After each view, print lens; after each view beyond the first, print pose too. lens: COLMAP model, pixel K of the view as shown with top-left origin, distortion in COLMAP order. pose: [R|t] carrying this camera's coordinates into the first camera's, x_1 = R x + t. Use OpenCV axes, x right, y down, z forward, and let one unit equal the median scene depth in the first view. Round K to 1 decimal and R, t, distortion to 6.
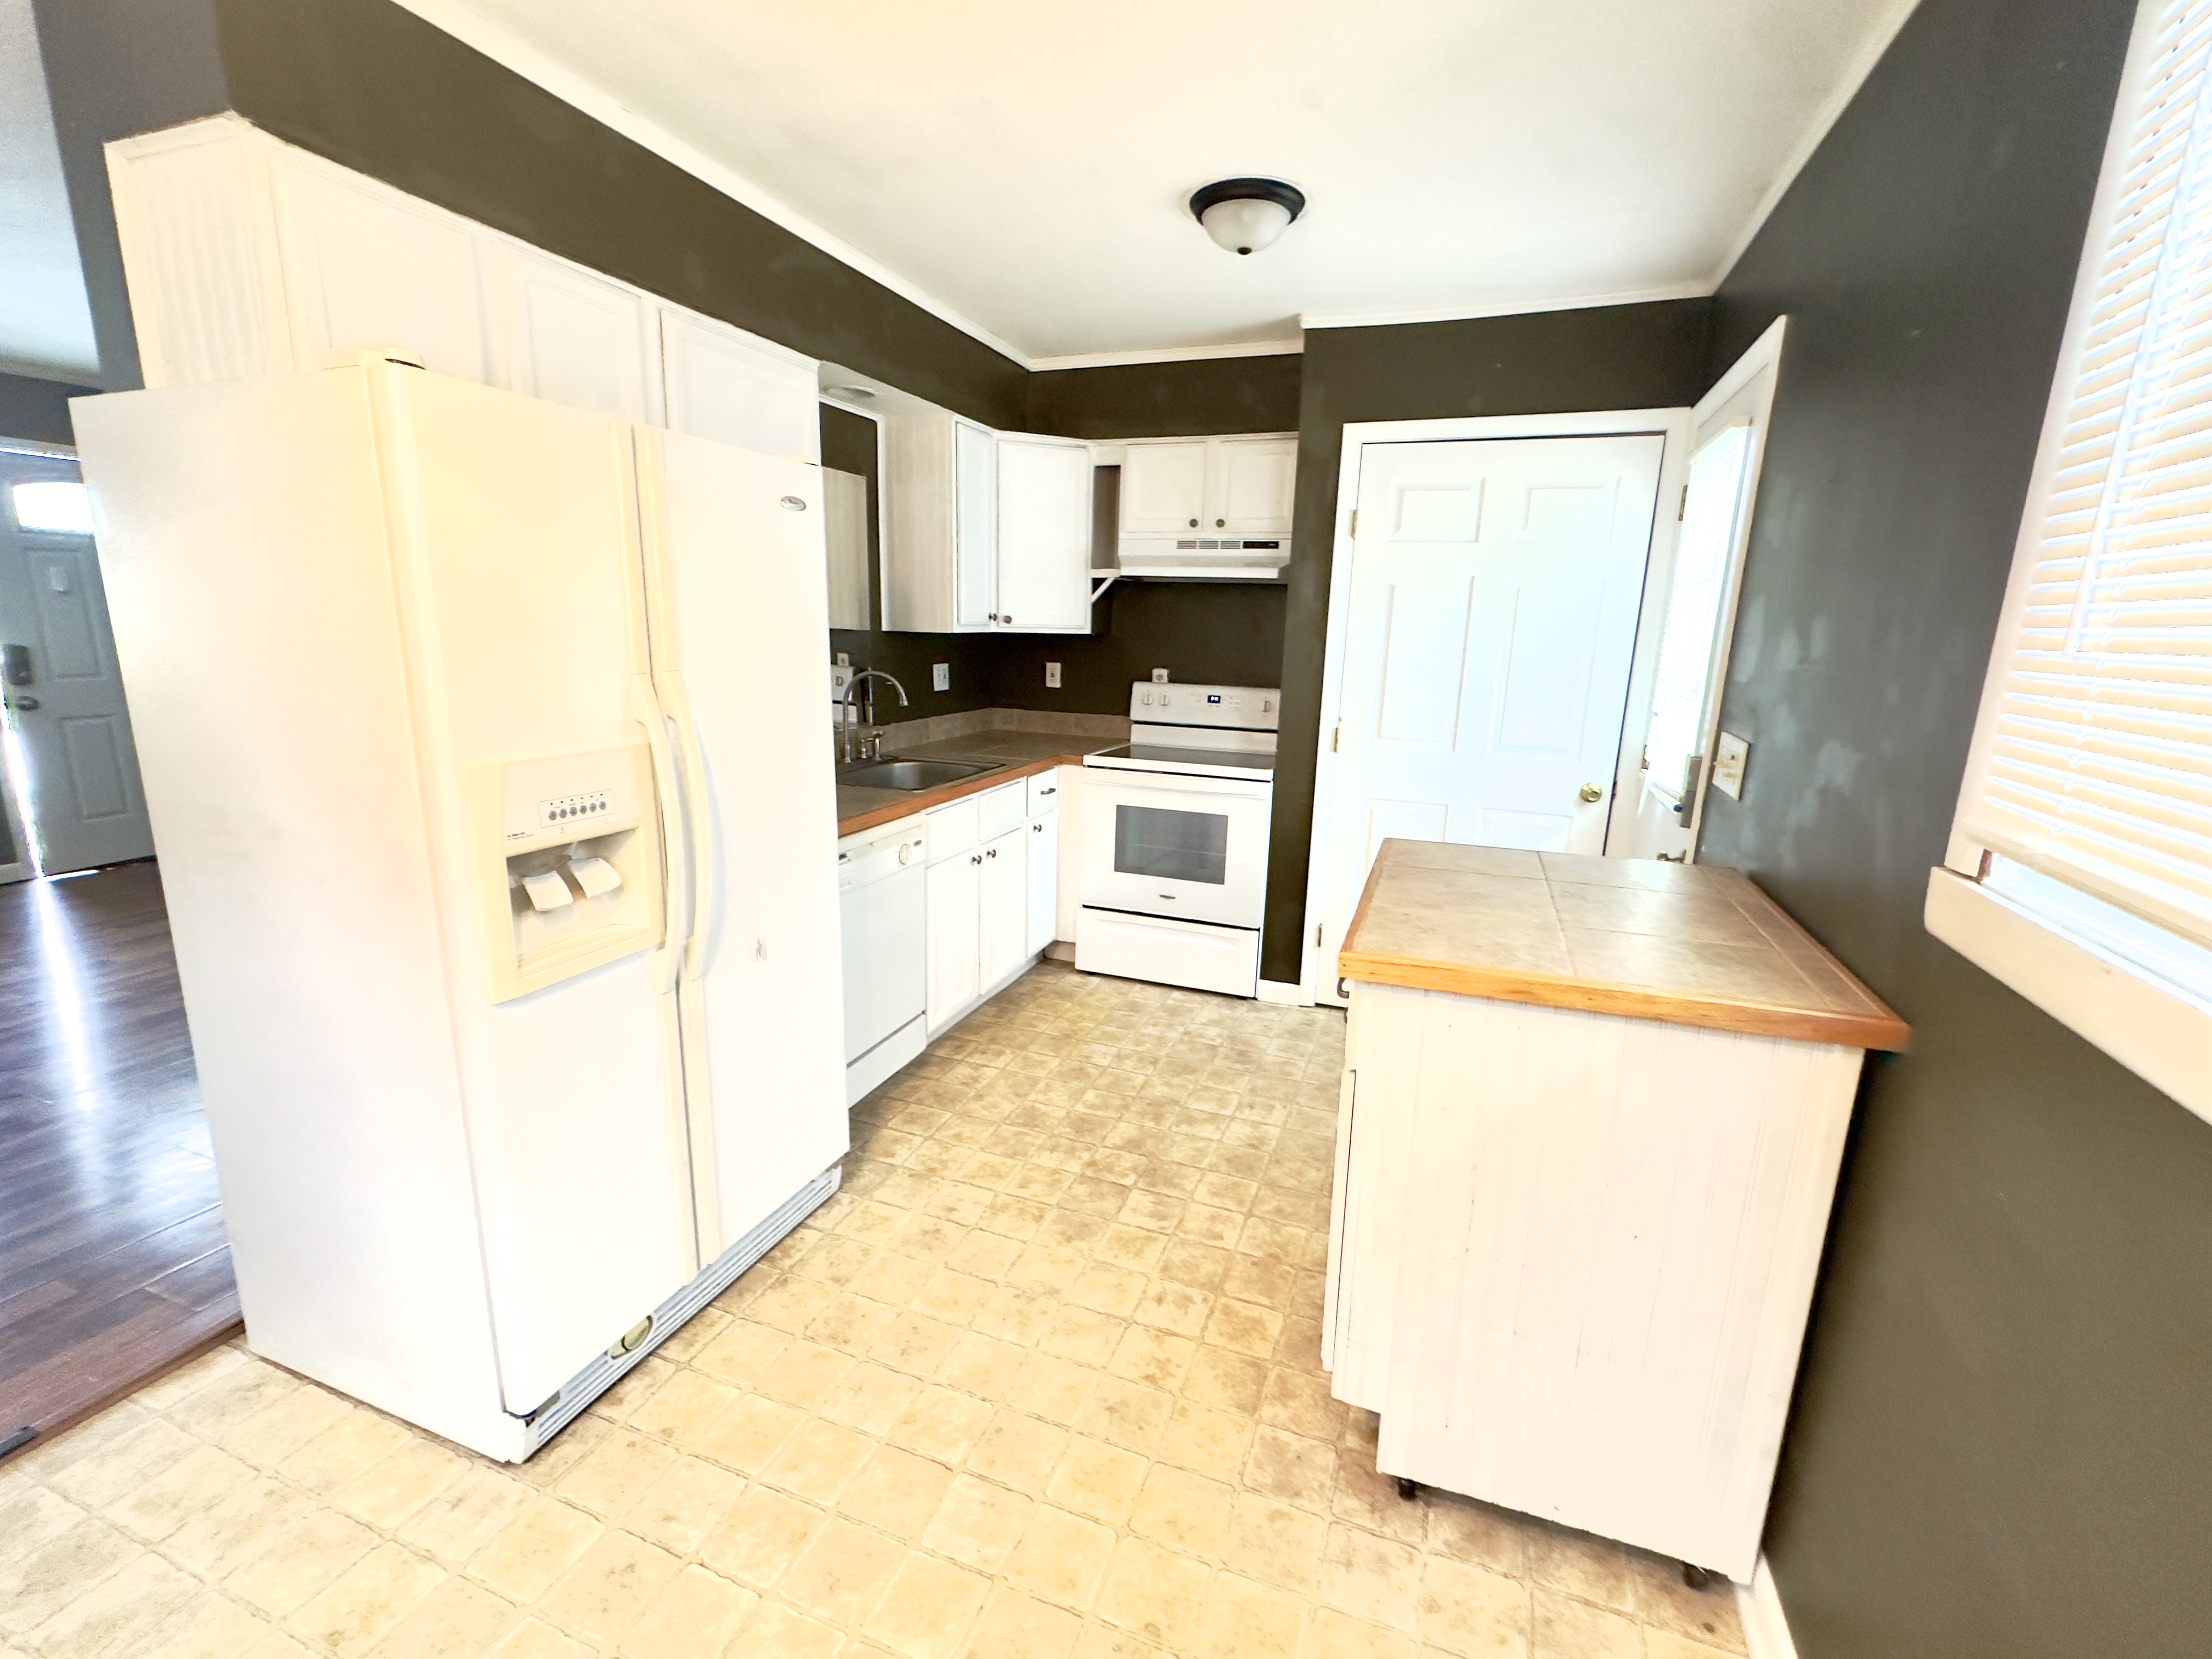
lens RADIAL K [[962.7, 0, 1103.0], [0, 962.7, 833.1], [0, 0, 1]] dist [-0.000188, 0.000160]
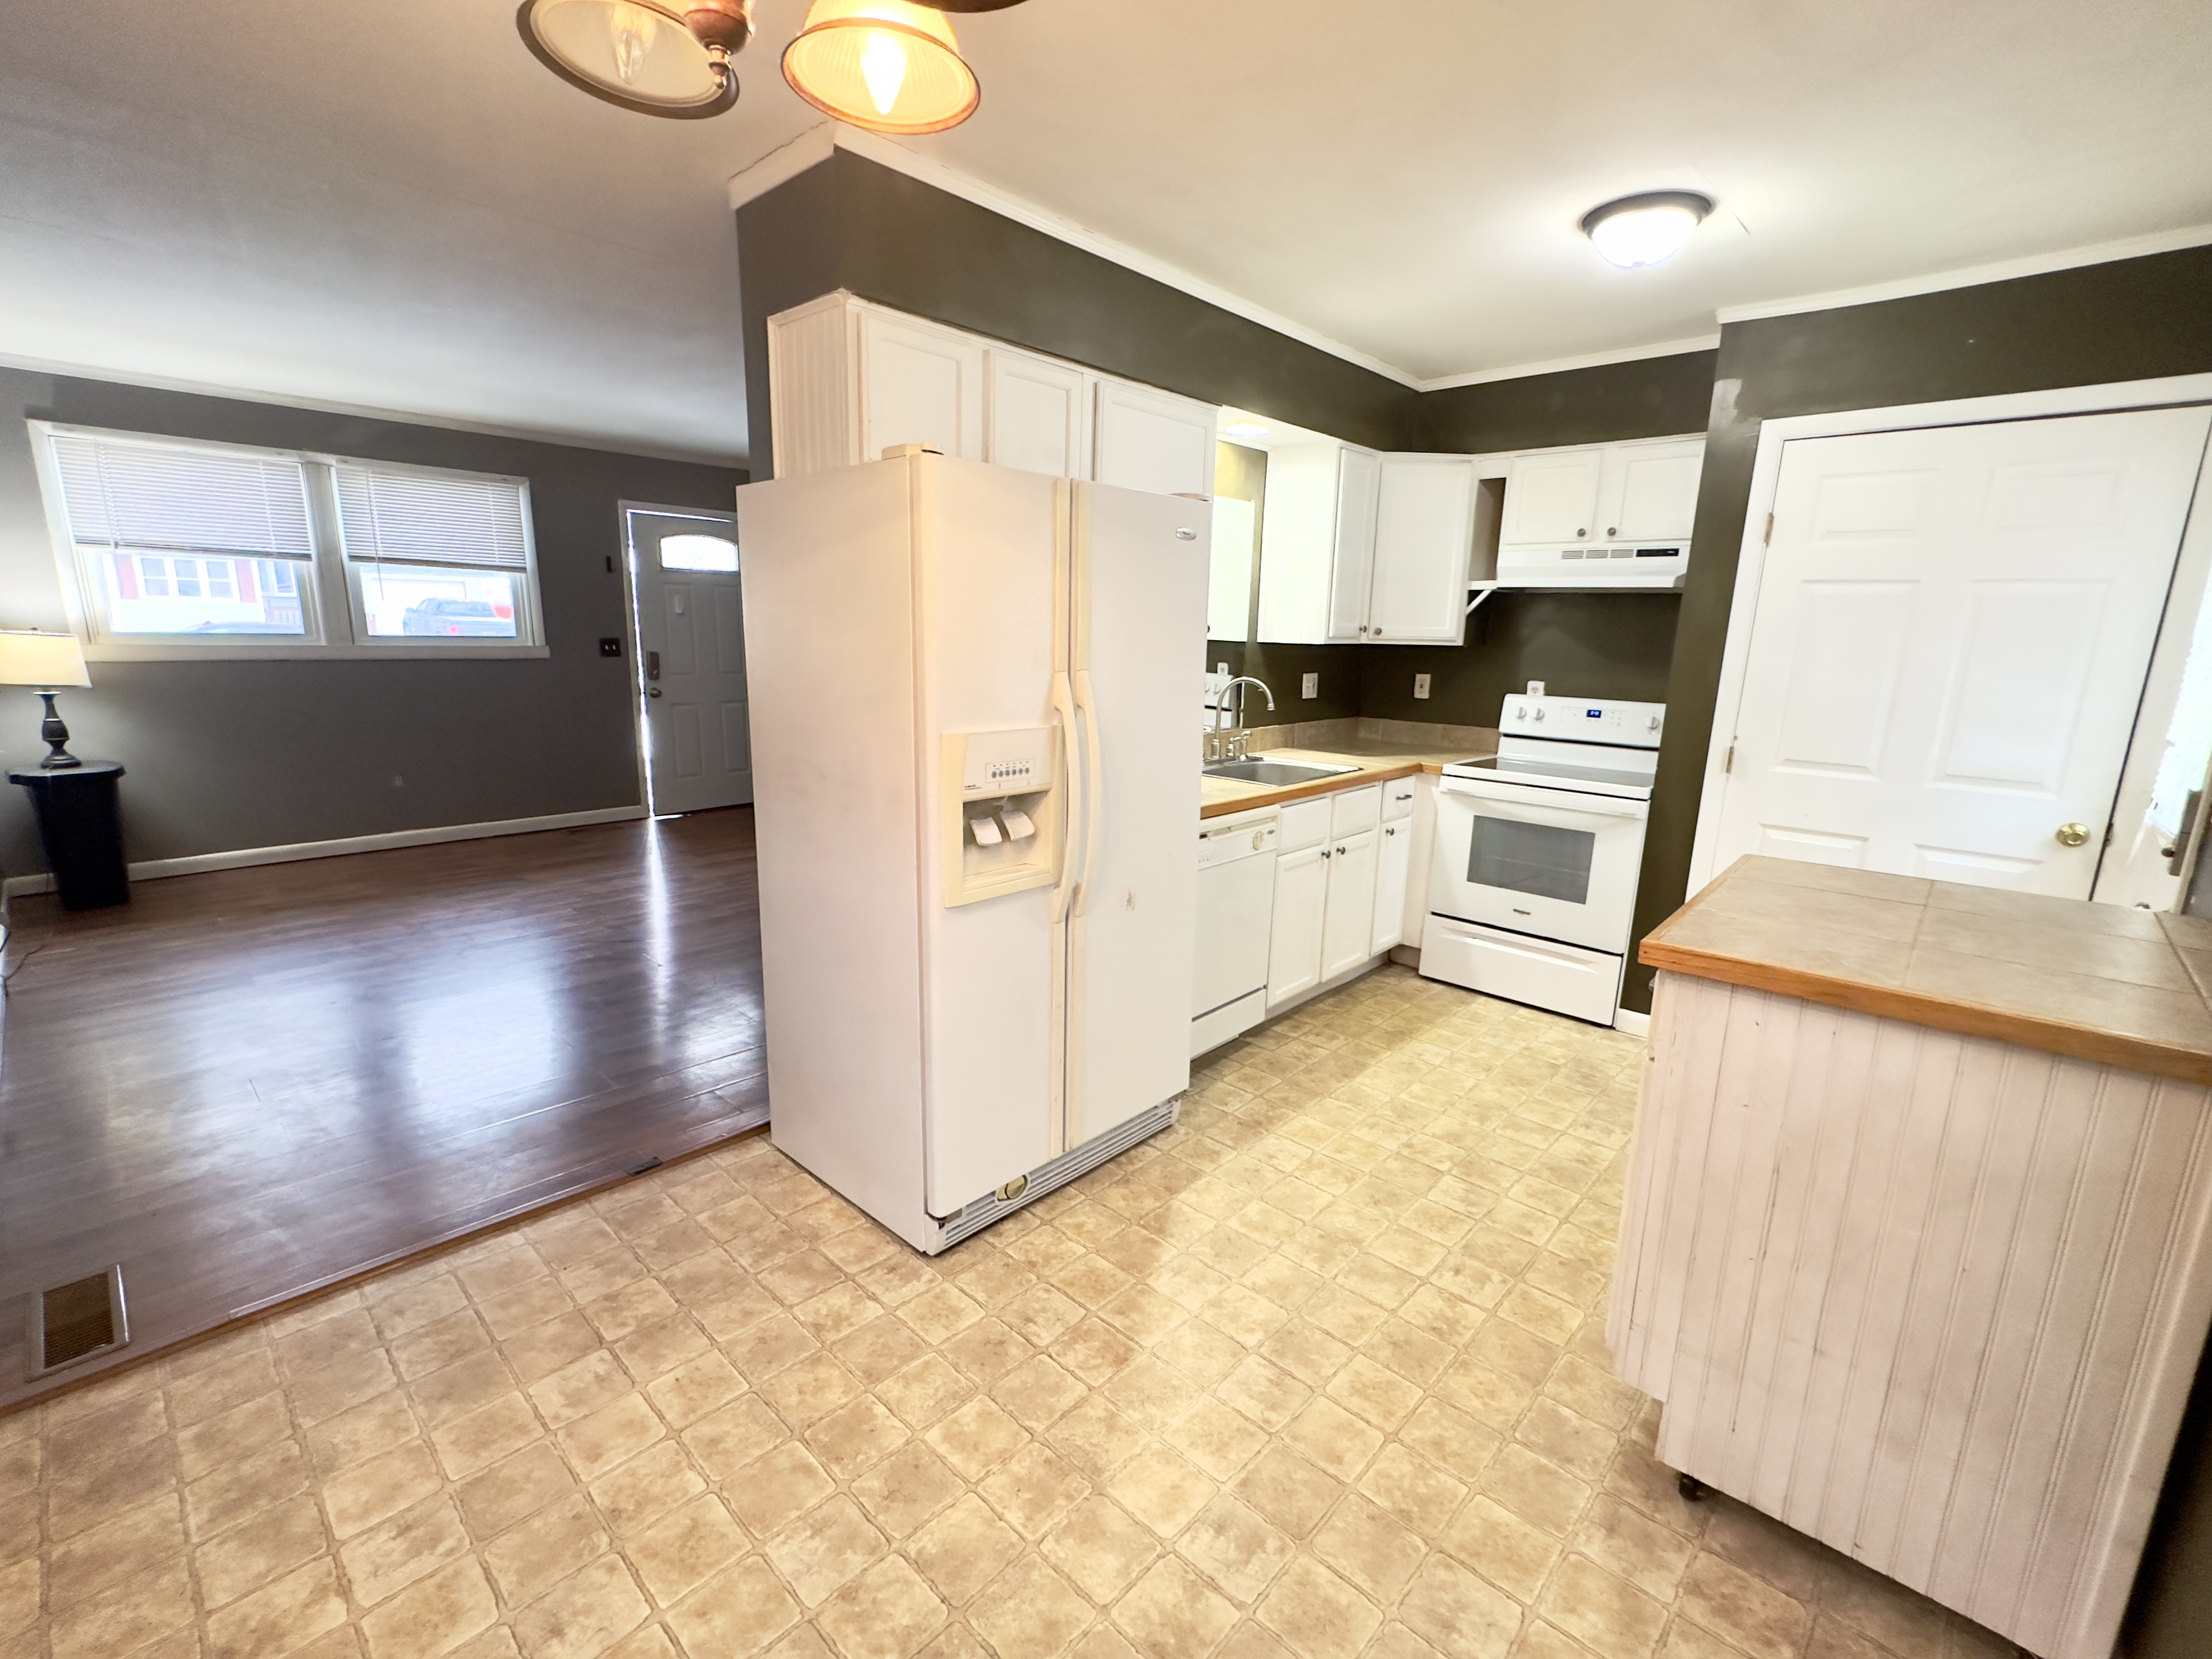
lens RADIAL K [[962.7, 0, 1103.0], [0, 962.7, 833.1], [0, 0, 1]] dist [-0.000188, 0.000160]
pose [[0.925787, 0.075553, -0.370418, 0.041455], [-0.080888, 0.996723, 0.001135, 0.027679], [0.369290, 0.028911, 0.928864, -0.107271]]
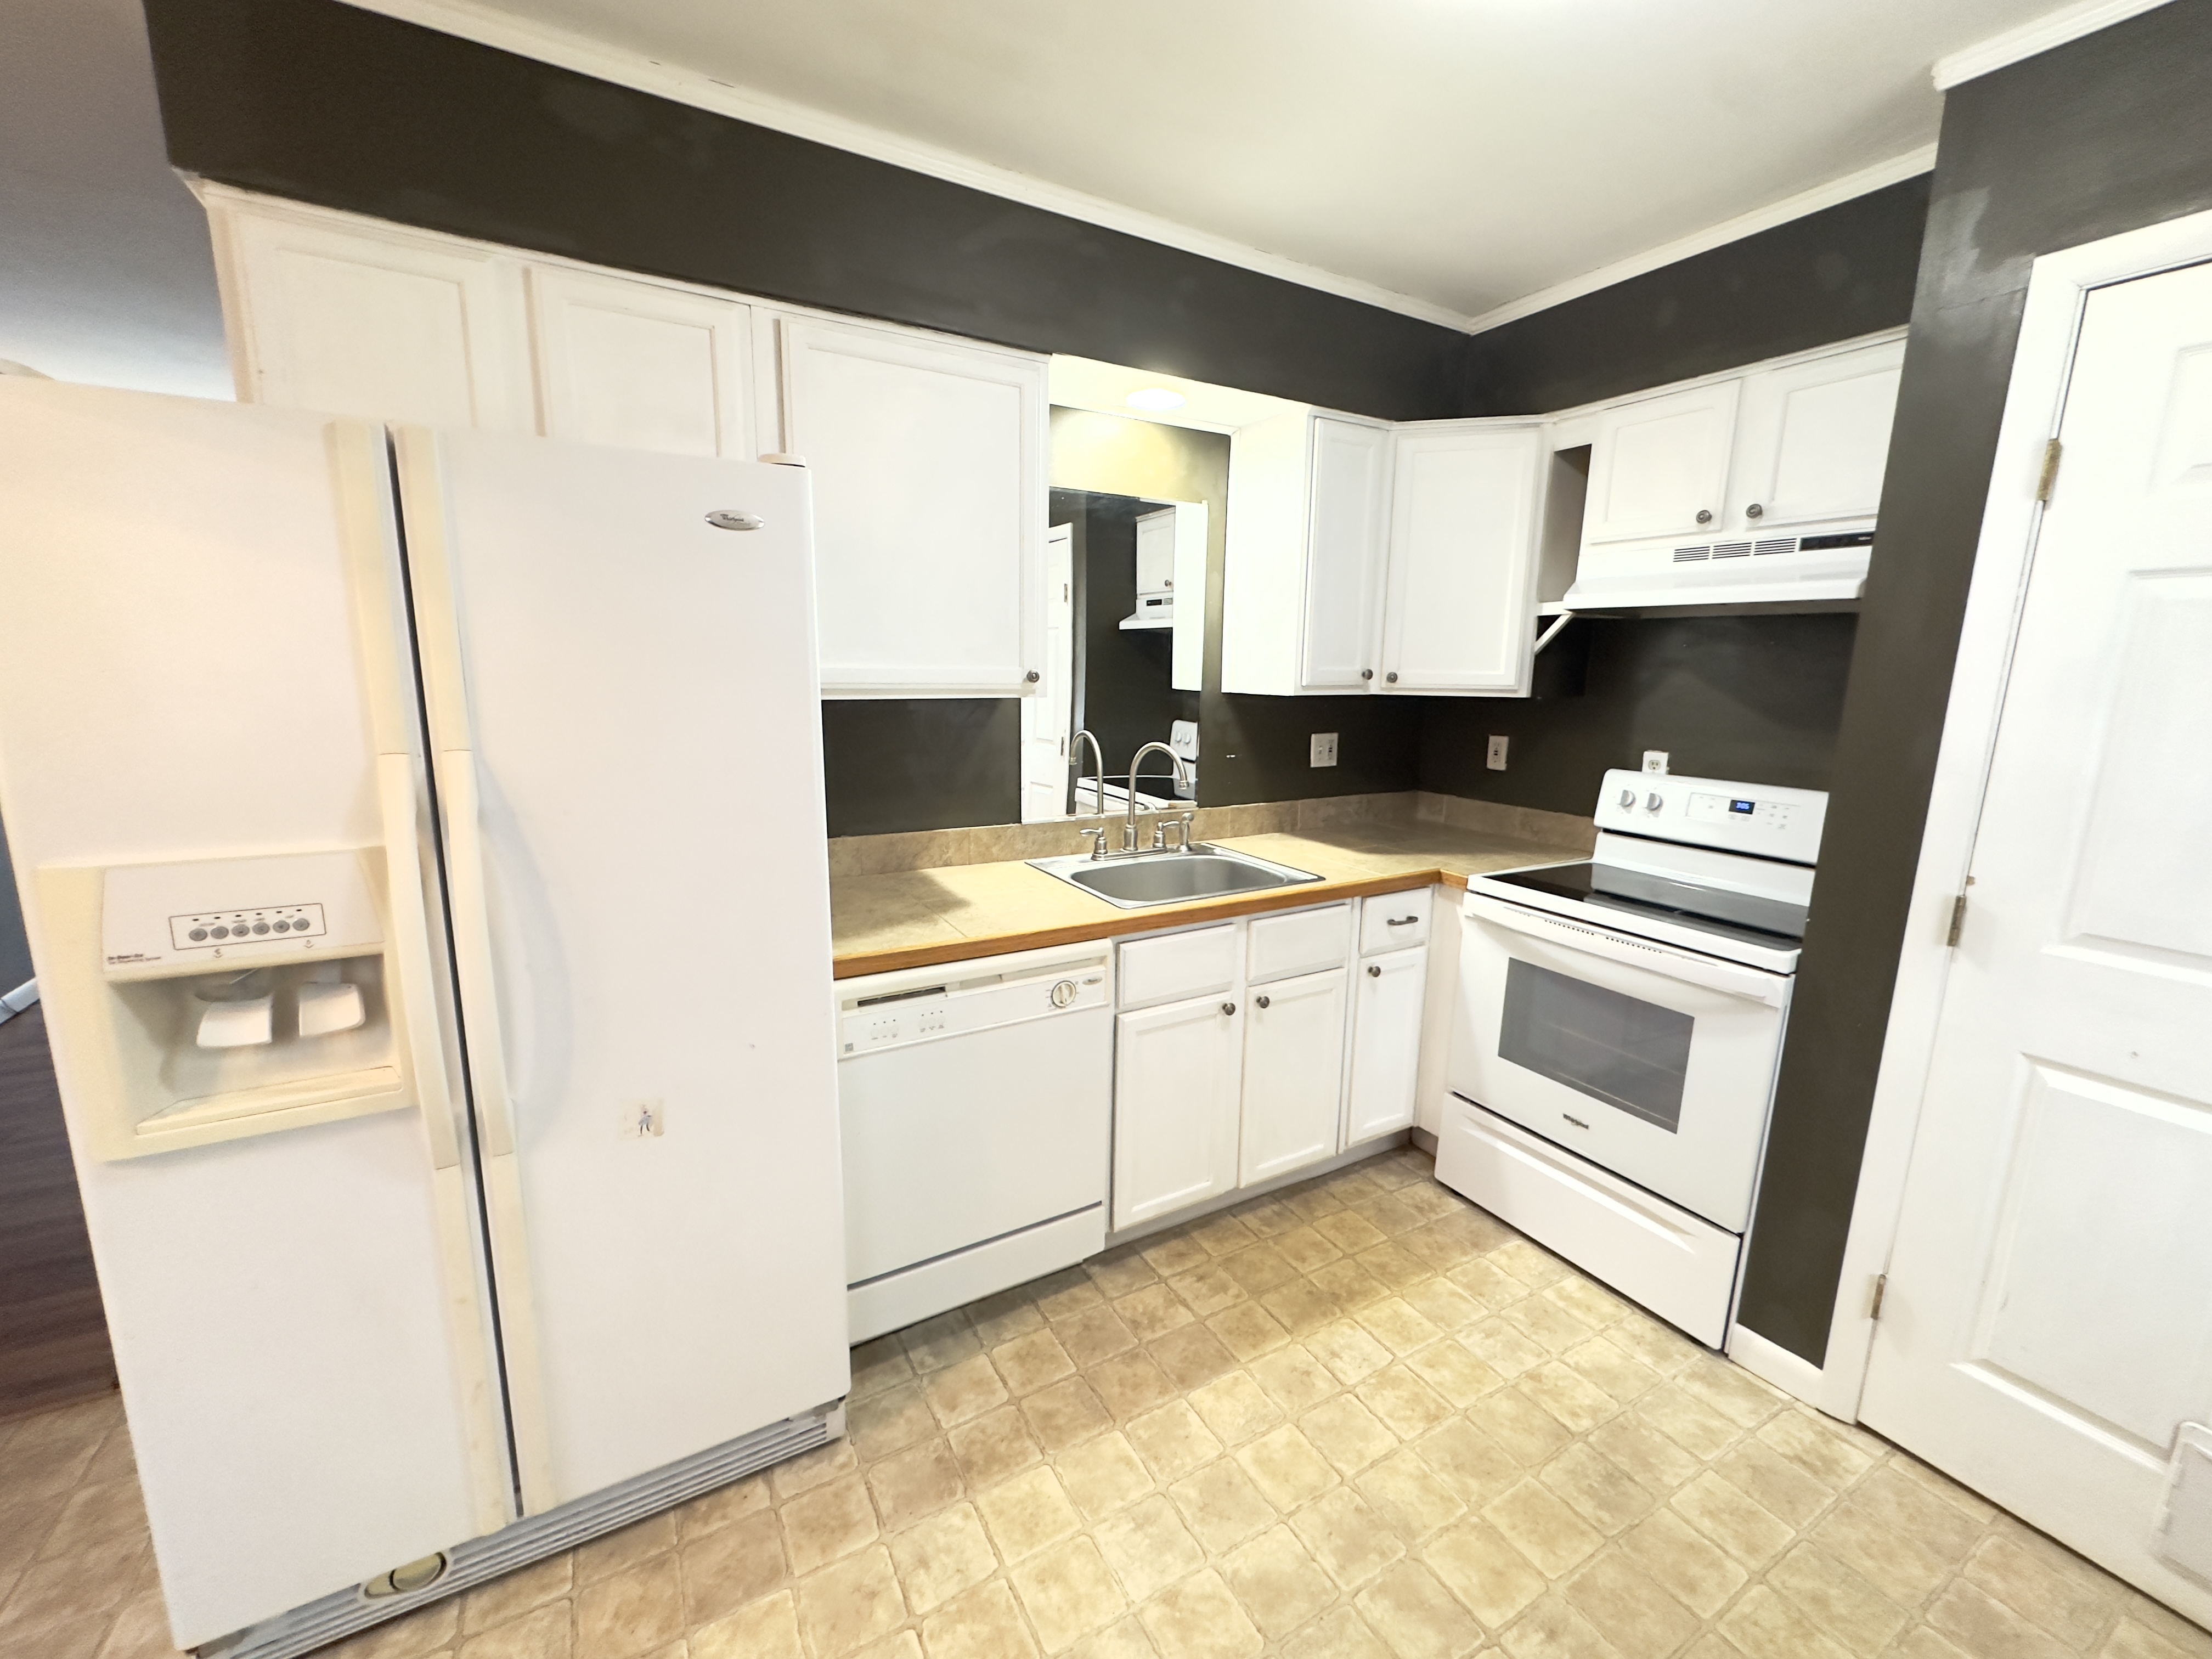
lens RADIAL K [[887.8, 0, 1106.0], [0, 887.8, 829.5], [0, 0, 1]] dist [-0.000280, -0.000169]
pose [[0.774322, 0.101552, -0.624590, 0.239790], [-0.132016, 0.991244, -0.002497, -0.109751], [0.618868, 0.084389, 0.780949, 0.495794]]
